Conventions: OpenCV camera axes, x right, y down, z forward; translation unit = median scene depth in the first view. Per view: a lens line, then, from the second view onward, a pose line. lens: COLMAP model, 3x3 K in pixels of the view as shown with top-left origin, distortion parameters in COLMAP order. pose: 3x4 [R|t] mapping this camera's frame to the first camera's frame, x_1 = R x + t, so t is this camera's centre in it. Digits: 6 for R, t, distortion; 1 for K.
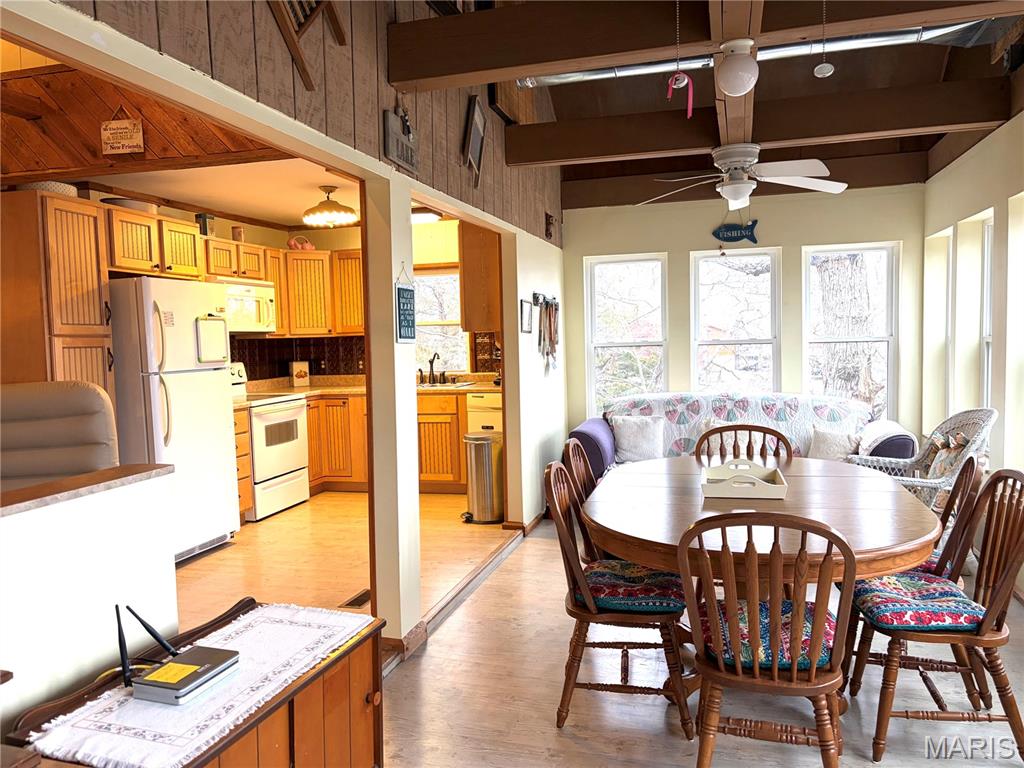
lens RADIAL K [[772.7, 0, 517.0], [0, 772.7, 382.7], [0, 0, 1]] dist [0.050083, -0.064644]
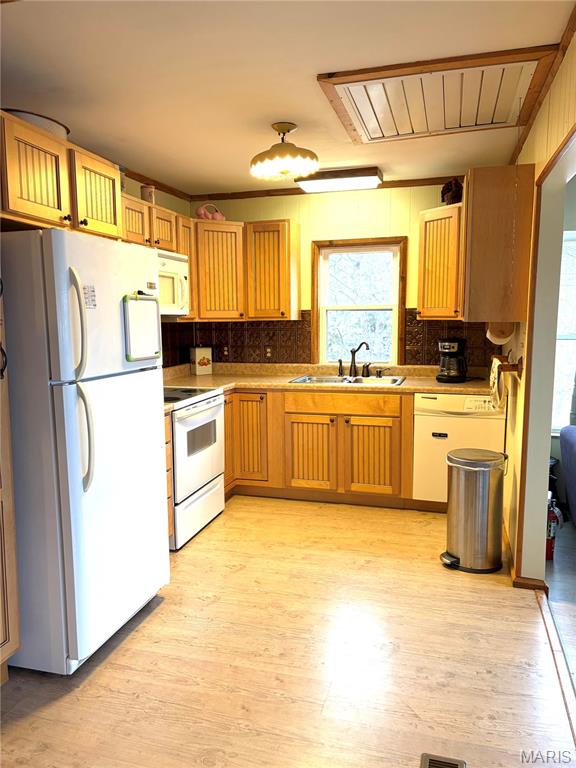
lens RADIAL K [[579.5, 0, 287.1], [0, 579.5, 384.7], [0, 0, 1]] dist [0.050083, -0.064644]
pose [[0.999687, 0.023152, -0.009438, -0.202261], [-0.022555, 0.997999, 0.059067, -0.030272], [0.010786, -0.058836, 0.998209, 0.374522]]
